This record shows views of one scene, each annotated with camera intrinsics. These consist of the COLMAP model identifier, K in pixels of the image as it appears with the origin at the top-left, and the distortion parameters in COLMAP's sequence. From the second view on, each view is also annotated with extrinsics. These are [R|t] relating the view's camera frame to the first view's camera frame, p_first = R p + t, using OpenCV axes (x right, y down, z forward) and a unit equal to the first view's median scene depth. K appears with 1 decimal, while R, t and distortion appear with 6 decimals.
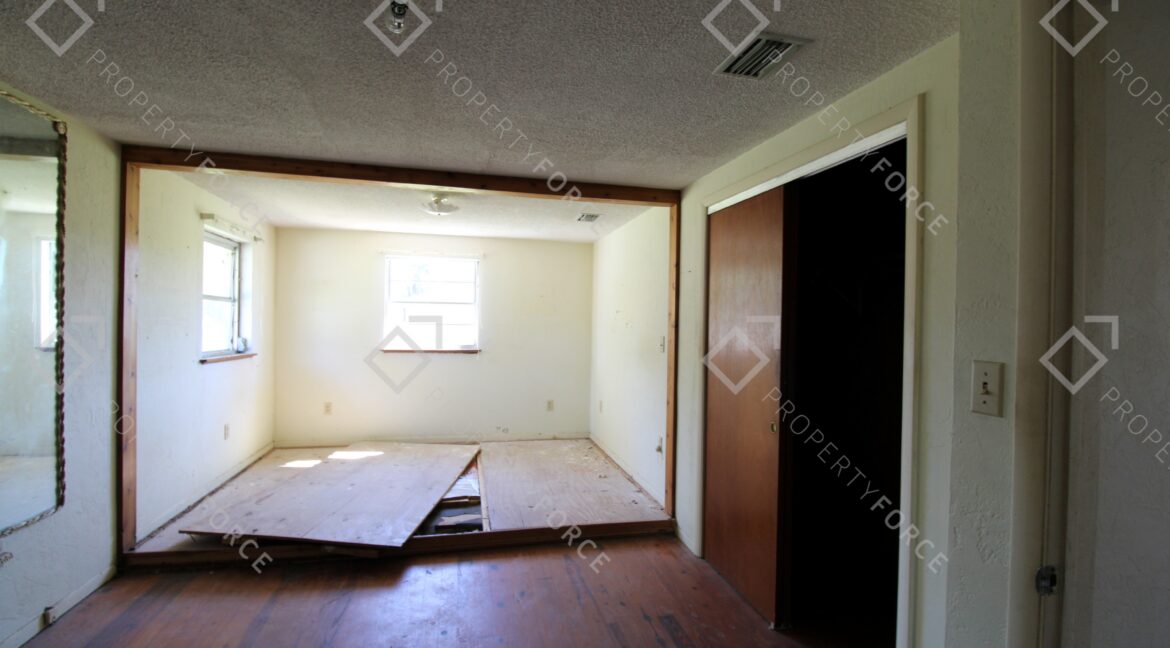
lens RADIAL K [[545.6, 0, 586.9], [0, 545.6, 319.9], [0, 0, 1]] dist [-0.002025, -0.011594]
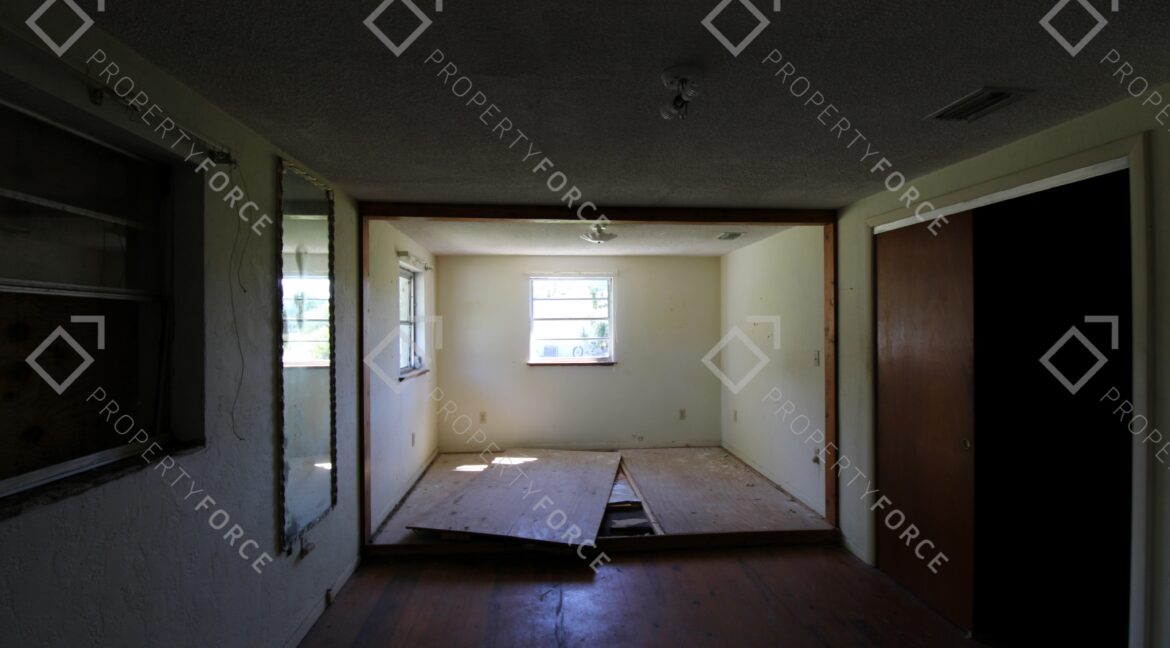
lens RADIAL K [[545.6, 0, 582.5], [0, 545.6, 320.3], [0, 0, 1]] dist [-0.002025, -0.011594]
pose [[0.988291, -0.024587, -0.150588, -0.148931], [0.023999, 0.999696, -0.005724, -0.033092], [0.150683, 0.002043, 0.988580, -0.087940]]
